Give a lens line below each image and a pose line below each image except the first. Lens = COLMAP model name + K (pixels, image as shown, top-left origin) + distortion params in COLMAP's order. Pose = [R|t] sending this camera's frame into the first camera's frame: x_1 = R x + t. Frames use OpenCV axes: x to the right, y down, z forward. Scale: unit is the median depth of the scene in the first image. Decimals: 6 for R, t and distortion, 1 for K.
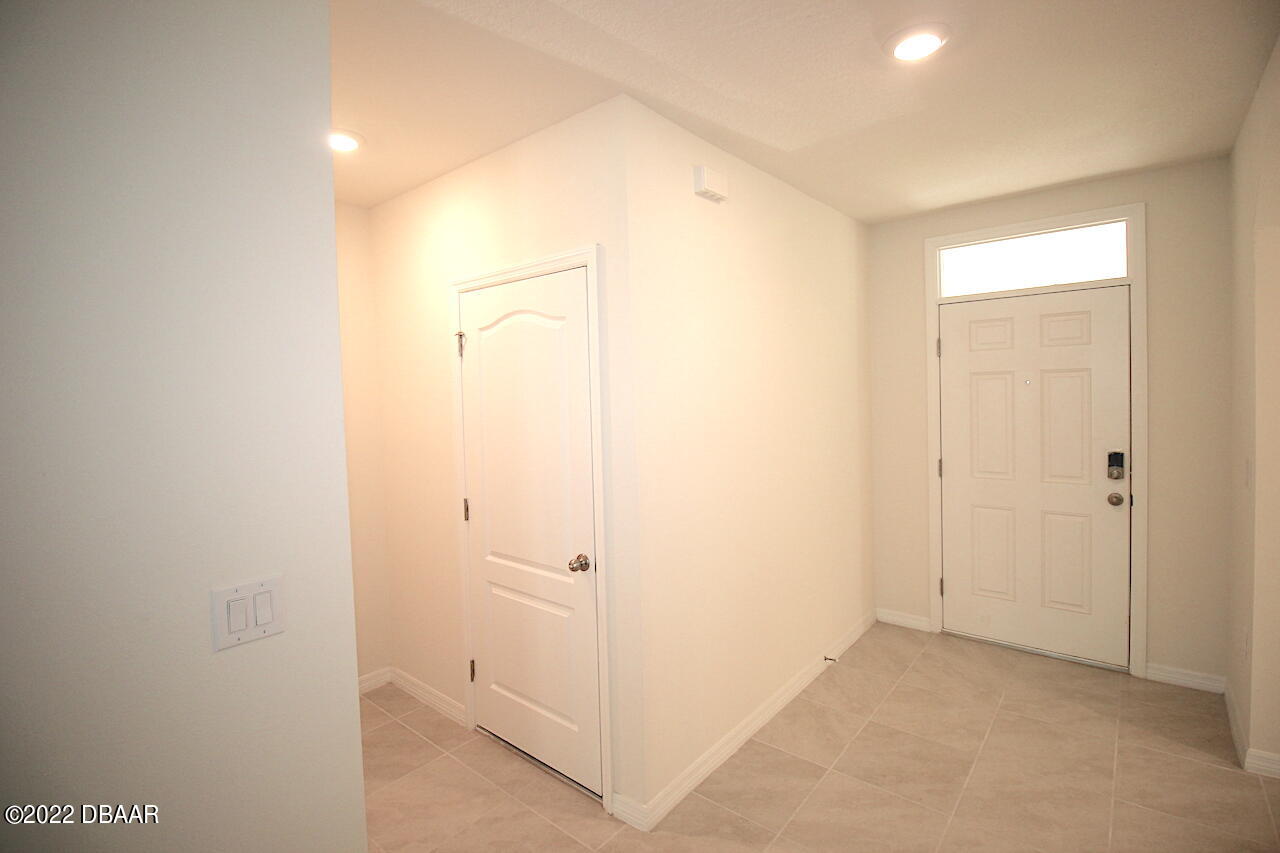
lens RADIAL K [[591.0, 0, 637.3], [0, 591.0, 410.8], [0, 0, 1]] dist [-0.000321, -0.011274]
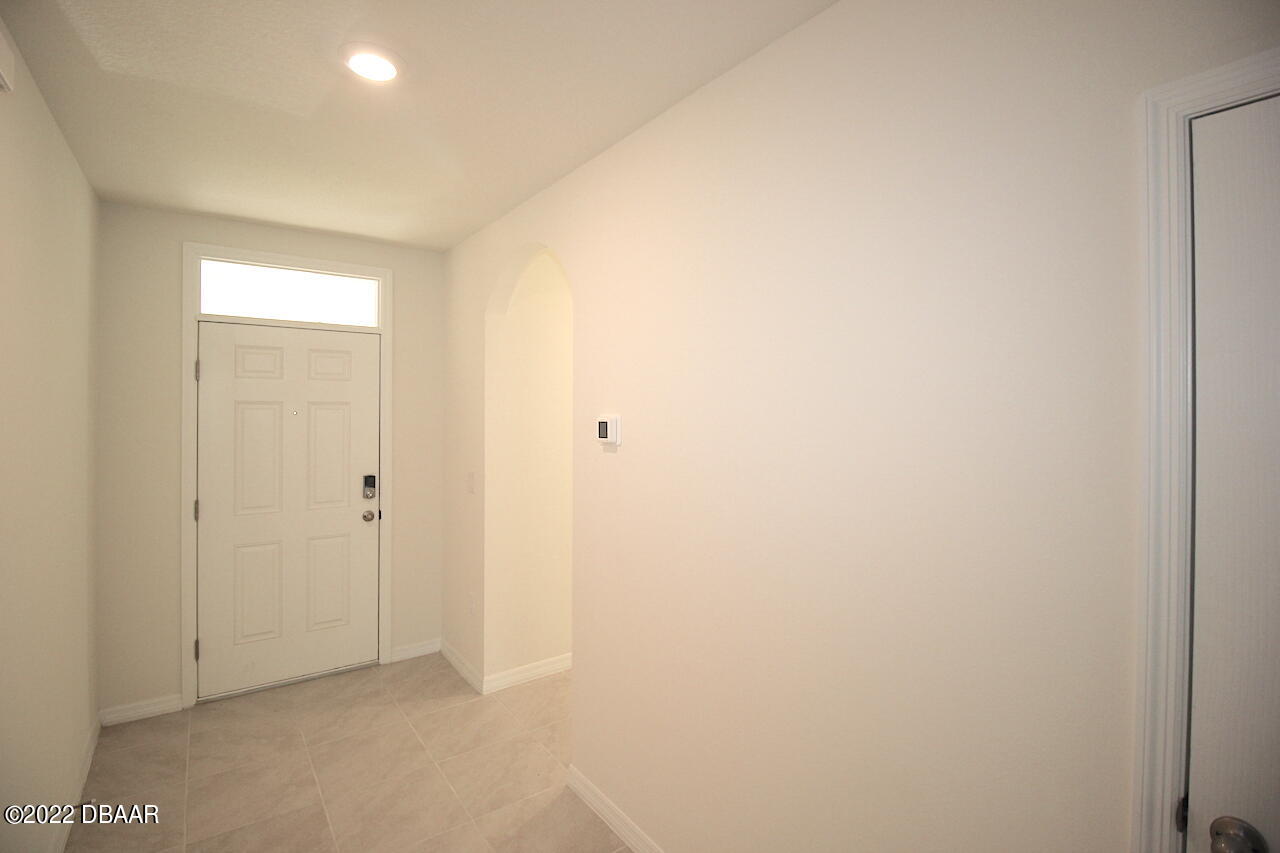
lens RADIAL K [[591.0, 0, 637.3], [0, 591.0, 410.8], [0, 0, 1]] dist [-0.000321, -0.011274]
pose [[0.255164, 0.029938, 0.966434, -0.180786], [0.022628, 0.999062, -0.036923, -0.001678], [-0.966633, 0.031290, 0.254247, 0.184398]]
